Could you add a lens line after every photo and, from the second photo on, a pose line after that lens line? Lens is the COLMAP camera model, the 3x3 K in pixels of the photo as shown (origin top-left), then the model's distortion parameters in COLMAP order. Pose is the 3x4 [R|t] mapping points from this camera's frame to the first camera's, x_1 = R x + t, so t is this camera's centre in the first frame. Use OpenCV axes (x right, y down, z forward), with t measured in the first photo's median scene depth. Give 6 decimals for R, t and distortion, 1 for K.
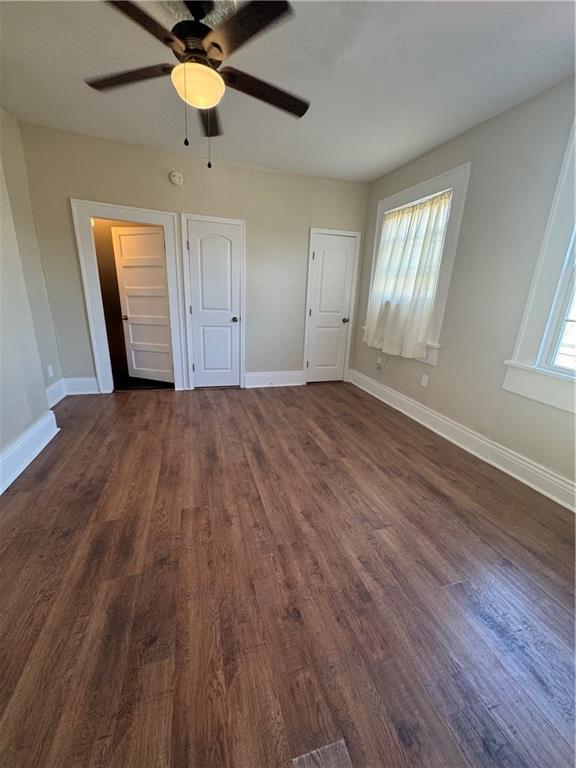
lens RADIAL K [[306.1, 0, 288.0], [0, 306.1, 384.0], [0, 0, 1]] dist [-0.001422, -0.000228]
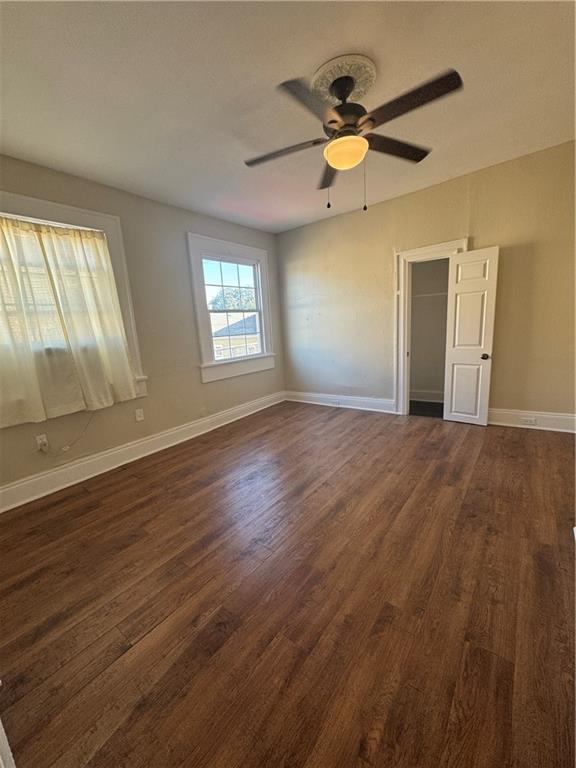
lens RADIAL K [[306.1, 0, 288.0], [0, 306.1, 384.0], [0, 0, 1]] dist [-0.001422, -0.000228]
pose [[-0.579663, -0.166086, 0.797751, -0.826212], [0.274518, 0.881975, 0.383092, -0.468229], [-0.767223, 0.441061, -0.465654, 1.398880]]
